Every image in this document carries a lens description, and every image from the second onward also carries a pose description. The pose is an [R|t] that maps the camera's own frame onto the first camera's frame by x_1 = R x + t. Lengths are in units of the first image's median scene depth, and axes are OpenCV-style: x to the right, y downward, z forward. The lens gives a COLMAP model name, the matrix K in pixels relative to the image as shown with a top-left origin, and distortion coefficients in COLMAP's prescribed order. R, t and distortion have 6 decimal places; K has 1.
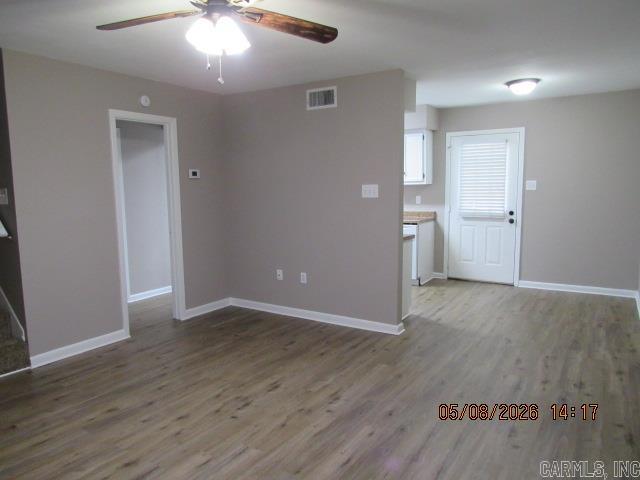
lens RADIAL K [[456.1, 0, 318.4], [0, 456.1, 242.9], [0, 0, 1]] dist [-0.031413, 0.003764]
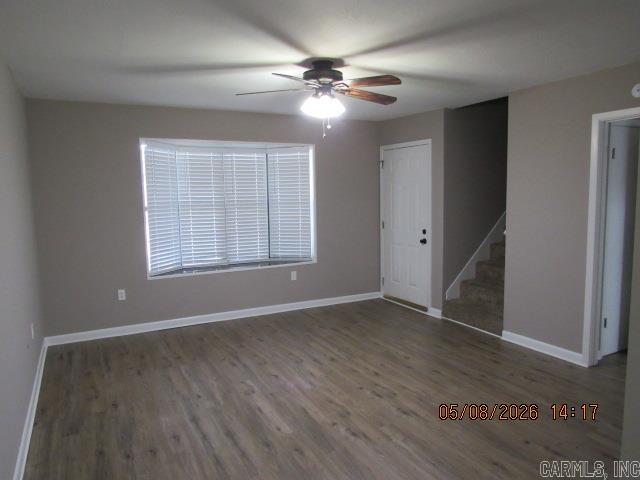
lens RADIAL K [[456.1, 0, 320.4], [0, 456.1, 238.7], [0, 0, 1]] dist [-0.031413, 0.003764]
pose [[-0.486427, 0.103249, -0.867599, 0.731055], [-0.088395, 0.982083, 0.166432, -0.178612], [0.869238, 0.157649, -0.468585, 1.130548]]
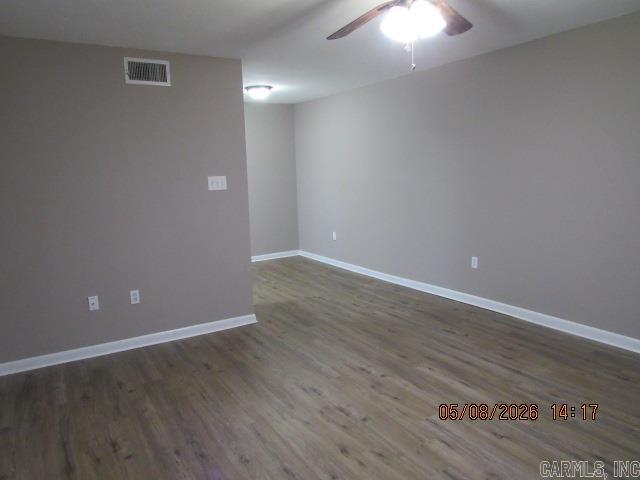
lens RADIAL K [[456.1, 0, 316.5], [0, 456.1, 240.5], [0, 0, 1]] dist [-0.031413, 0.003764]
pose [[0.428473, -0.137947, 0.892962, -0.809034], [0.134450, 0.987009, 0.087962, -0.063988], [-0.893495, 0.082370, 0.441454, 0.507005]]
